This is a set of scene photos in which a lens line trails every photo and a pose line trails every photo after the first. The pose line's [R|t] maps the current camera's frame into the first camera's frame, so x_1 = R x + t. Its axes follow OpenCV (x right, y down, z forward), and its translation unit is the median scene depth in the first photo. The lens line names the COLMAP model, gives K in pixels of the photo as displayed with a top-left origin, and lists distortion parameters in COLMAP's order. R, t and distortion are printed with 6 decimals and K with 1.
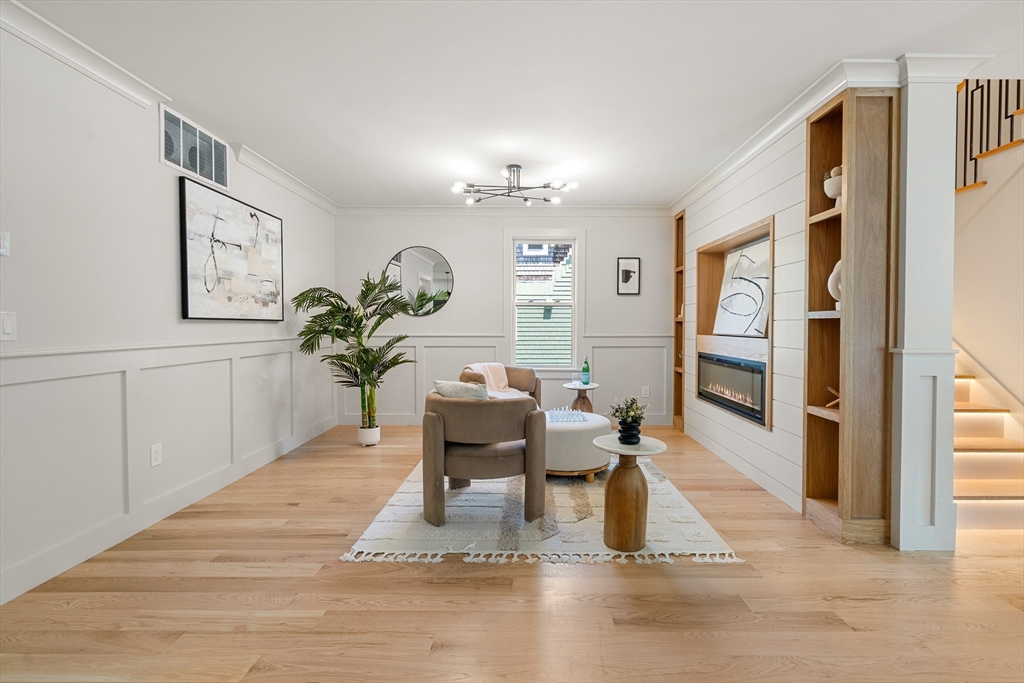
lens RADIAL K [[475.9, 0, 528.7], [0, 475.9, 350.4], [0, 0, 1]] dist [-0.001173, -0.001595]
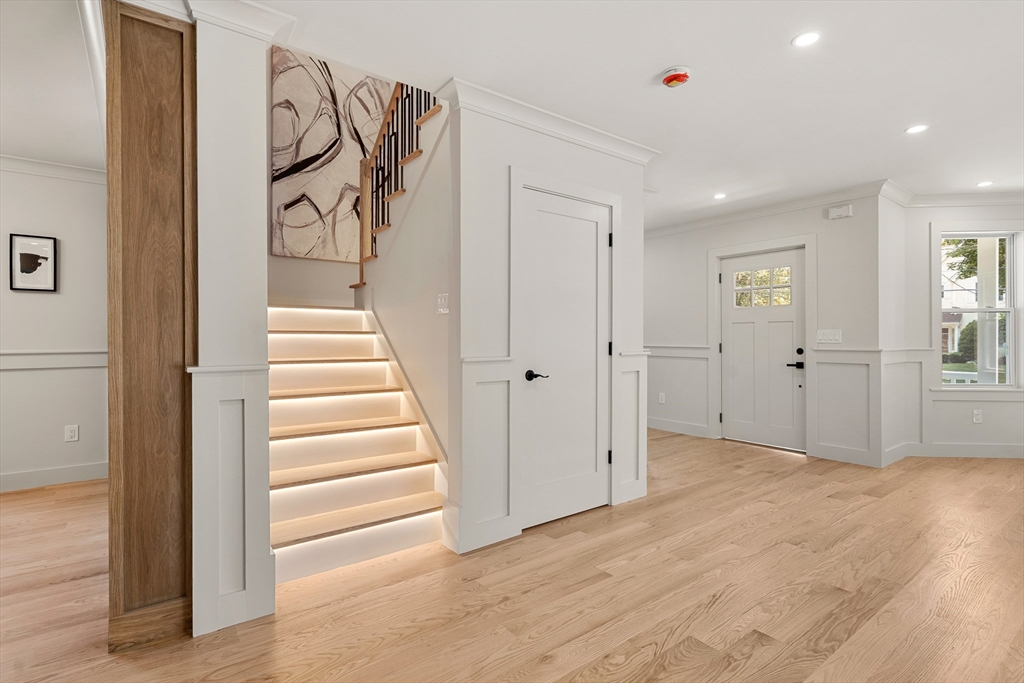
lens RADIAL K [[495.2, 0, 530.5], [0, 495.2, 355.1], [0, 0, 1]] dist [0.005399, -0.000043]
pose [[0.793522, -0.023133, 0.608102, 0.582853], [0.034023, 0.999401, -0.006379, 0.001612], [-0.607590, 0.025752, 0.793834, 0.039347]]
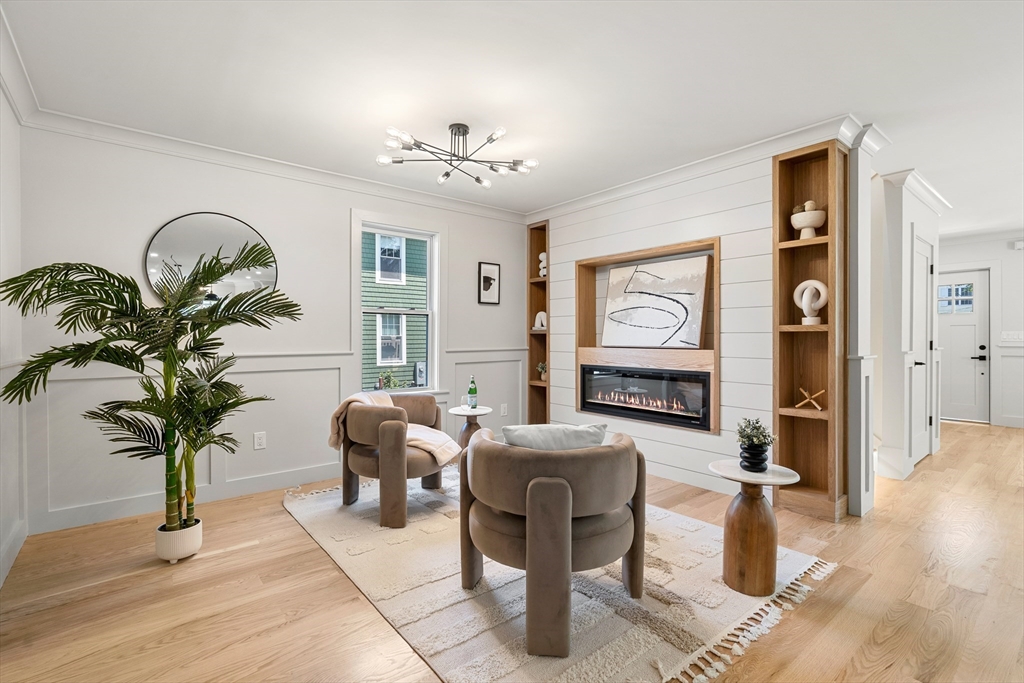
lens RADIAL K [[475.9, 0, 523.2], [0, 475.9, 346.5], [0, 0, 1]] dist [-0.001173, -0.001595]
pose [[0.770570, -0.016103, 0.637152, -0.552428], [0.037789, 0.999076, -0.020452, -0.027560], [-0.636234, 0.039837, 0.770467, 0.466990]]
